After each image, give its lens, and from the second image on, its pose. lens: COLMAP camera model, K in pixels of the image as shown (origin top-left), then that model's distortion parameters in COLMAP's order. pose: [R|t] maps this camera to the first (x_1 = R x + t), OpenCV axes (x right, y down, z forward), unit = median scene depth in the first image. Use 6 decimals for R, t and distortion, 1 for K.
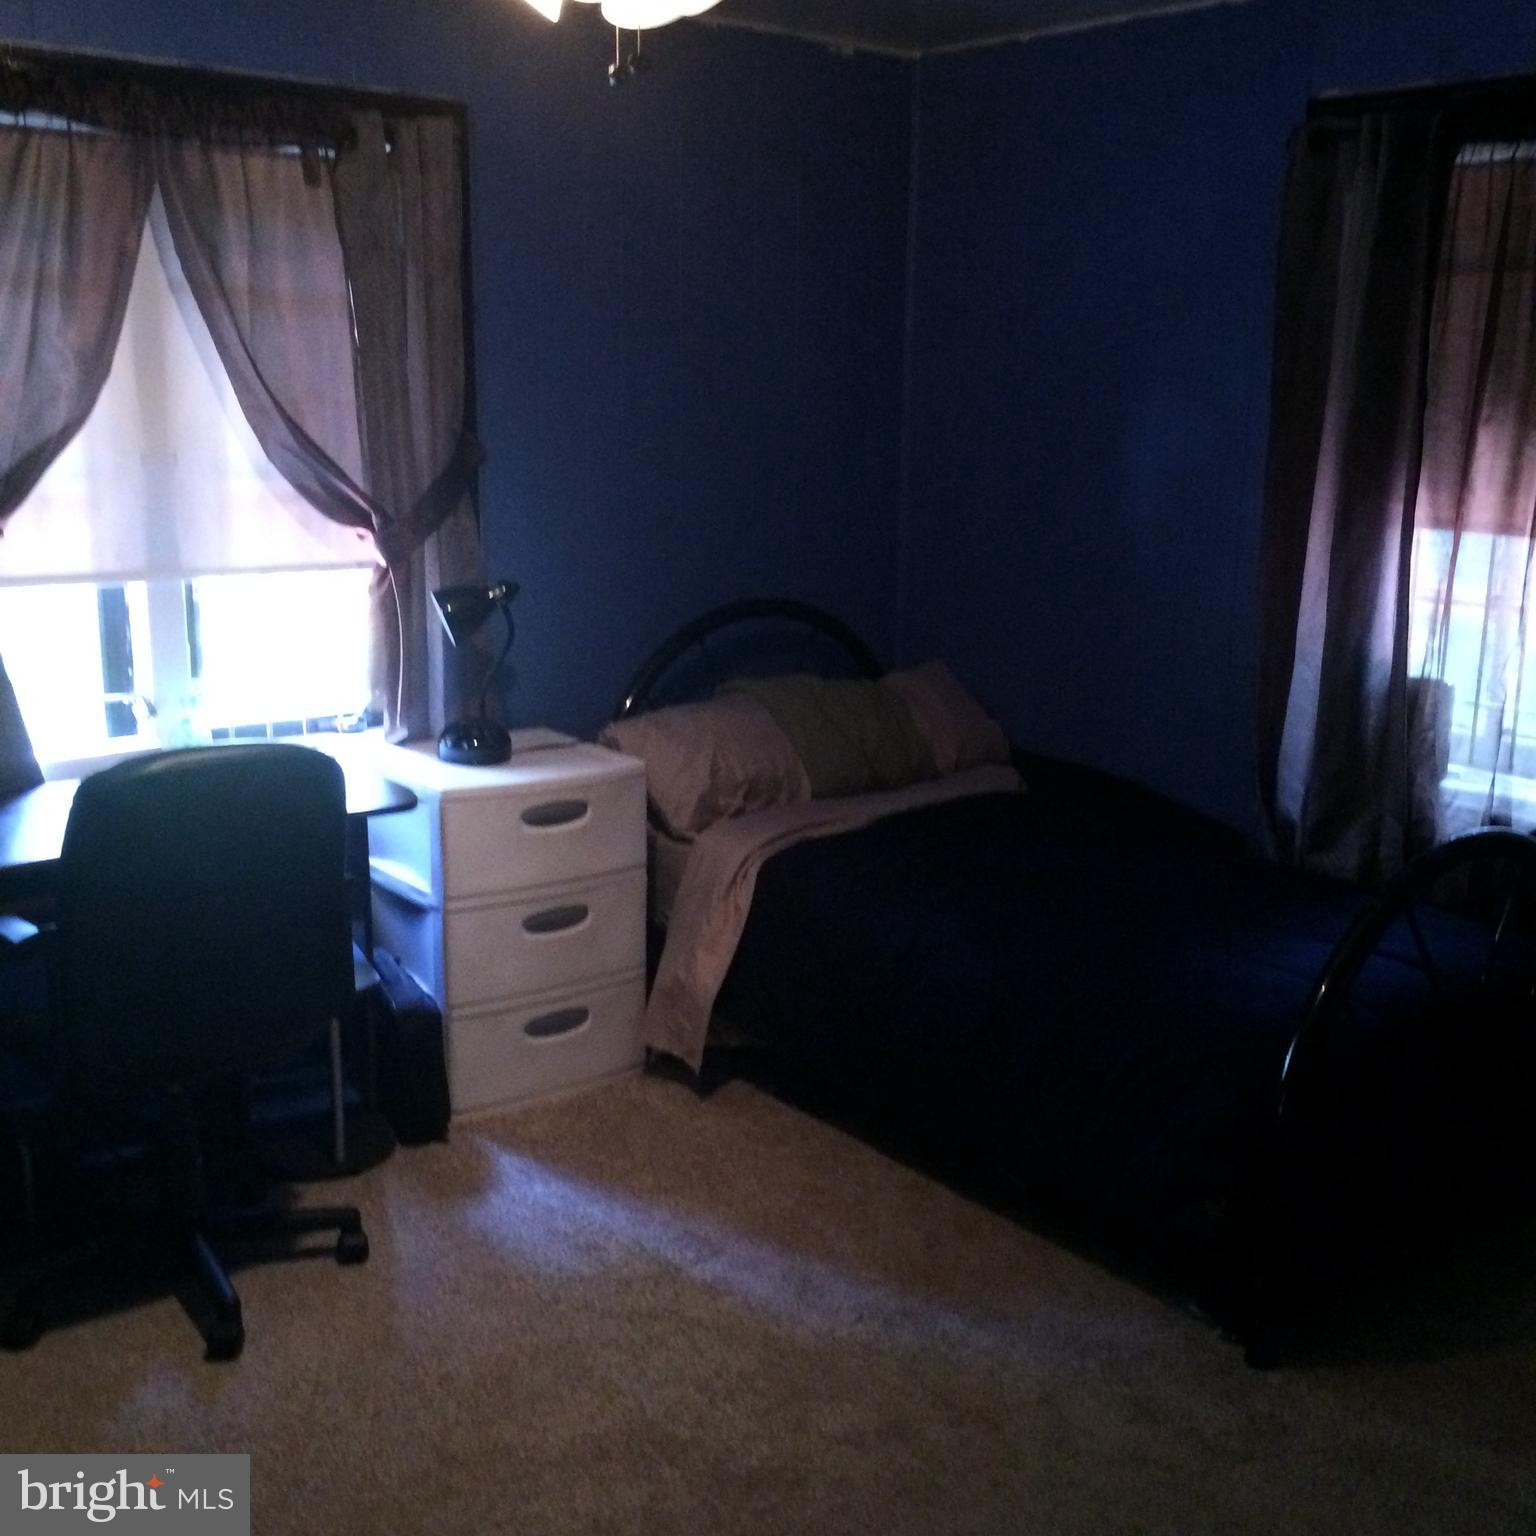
lens RADIAL K [[1760.4, 0, 763.4], [0, 1760.4, 763.8], [0, 0, 1]] dist [0.015487, 0.000000]
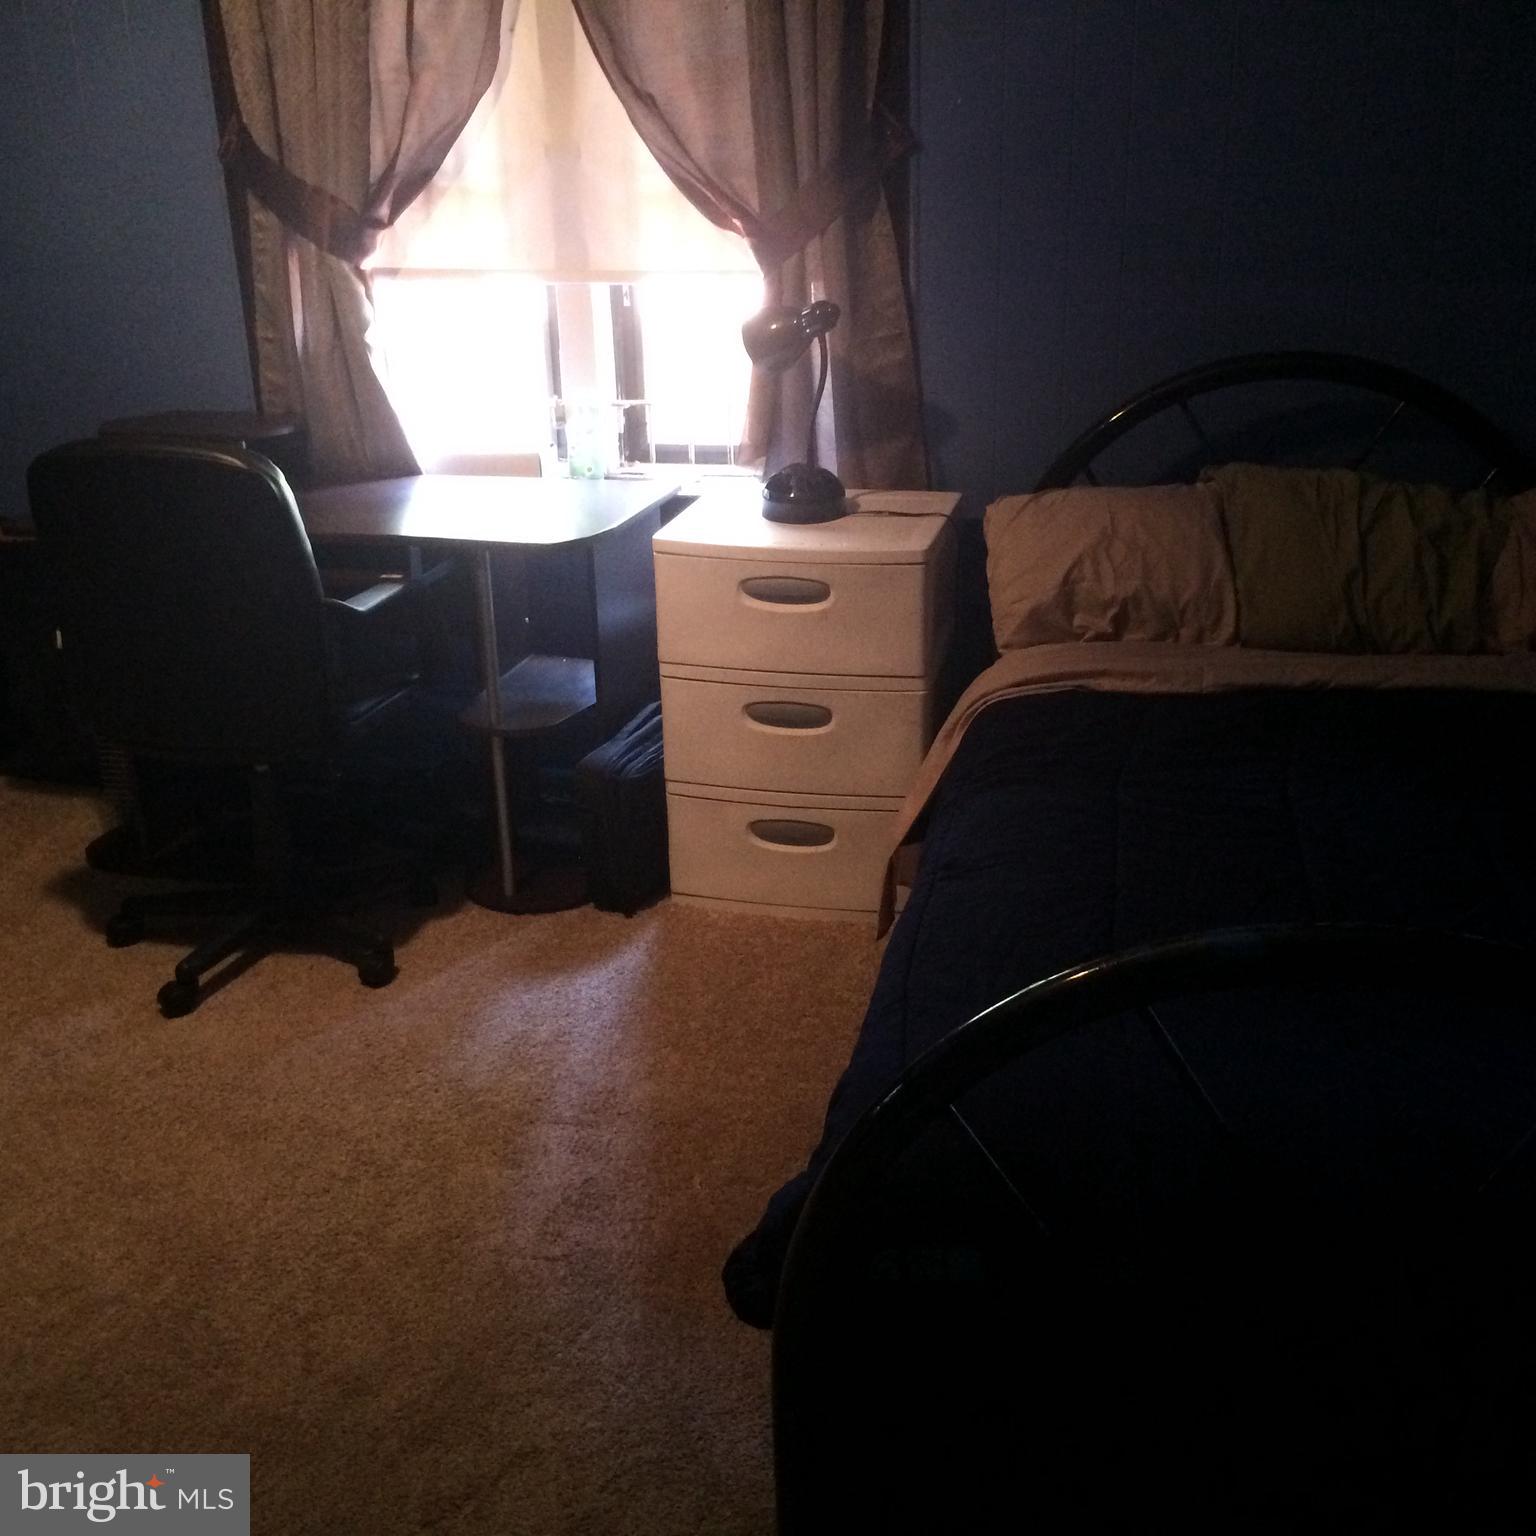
lens RADIAL K [[1760.4, 0, 766.5], [0, 1760.4, 778.0], [0, 0, 1]] dist [0.015487, 0.000000]
pose [[0.620923, 0.255394, -0.741100, 0.496700], [-0.131540, 0.965977, 0.222681, -0.067568], [0.772756, -0.040783, 0.633391, 0.434677]]
